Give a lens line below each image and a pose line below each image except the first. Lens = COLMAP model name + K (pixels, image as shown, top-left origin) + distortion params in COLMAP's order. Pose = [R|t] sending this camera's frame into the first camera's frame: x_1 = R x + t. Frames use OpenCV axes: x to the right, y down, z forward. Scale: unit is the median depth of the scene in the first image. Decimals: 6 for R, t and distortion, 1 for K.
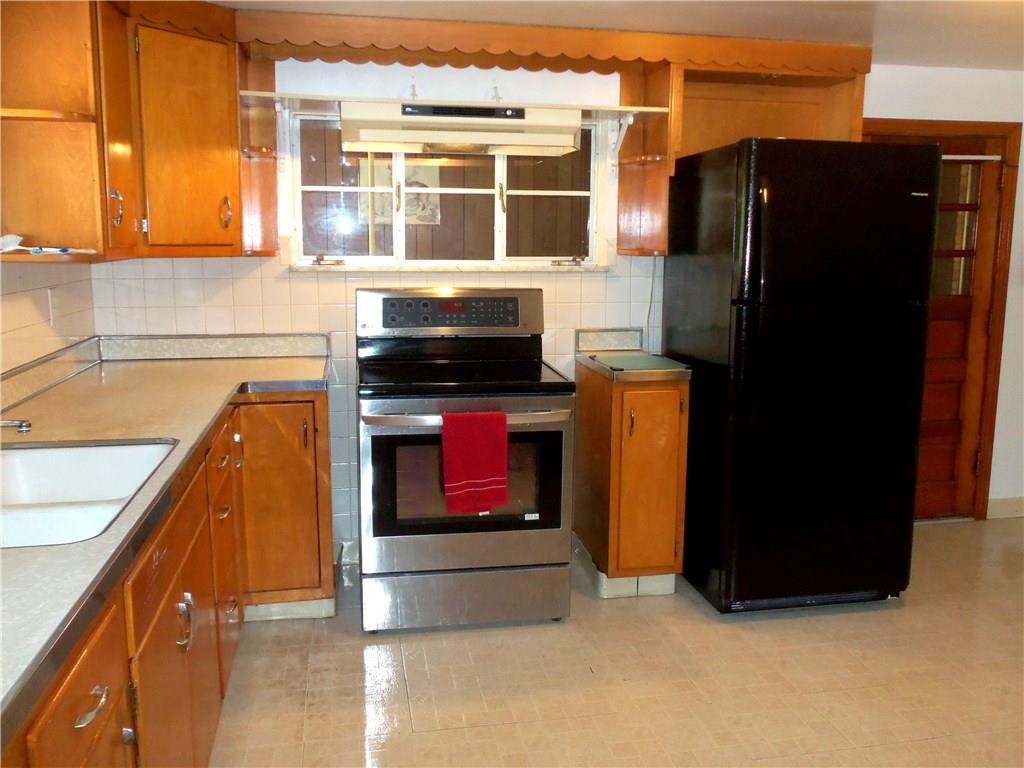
lens RADIAL K [[858.5, 0, 512.0], [0, 858.5, 384.0], [0, 0, 1]] dist [0.007815, 0.002371]
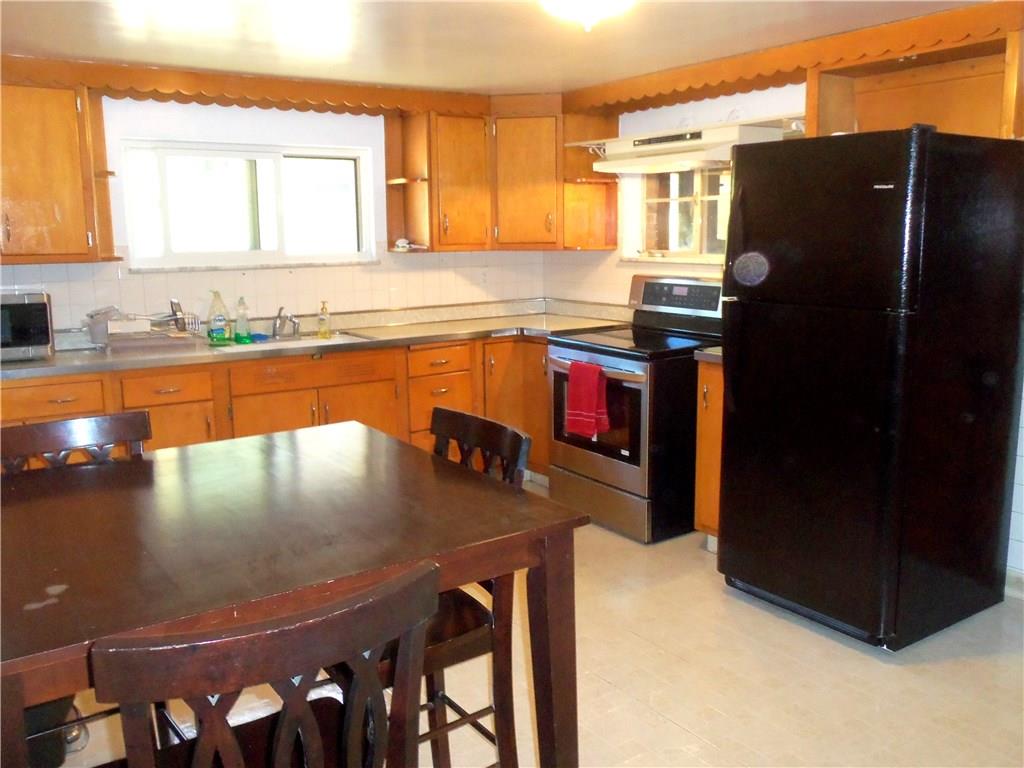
lens RADIAL K [[893.0, 0, 527.6], [0, 893.0, 377.4], [0, 0, 1]] dist [-0.008552, -0.002463]
pose [[0.402473, 0.137170, -0.905096, 1.119224], [-0.139645, 0.986338, 0.087386, -0.052177], [0.904718, 0.091222, 0.416130, 0.284847]]
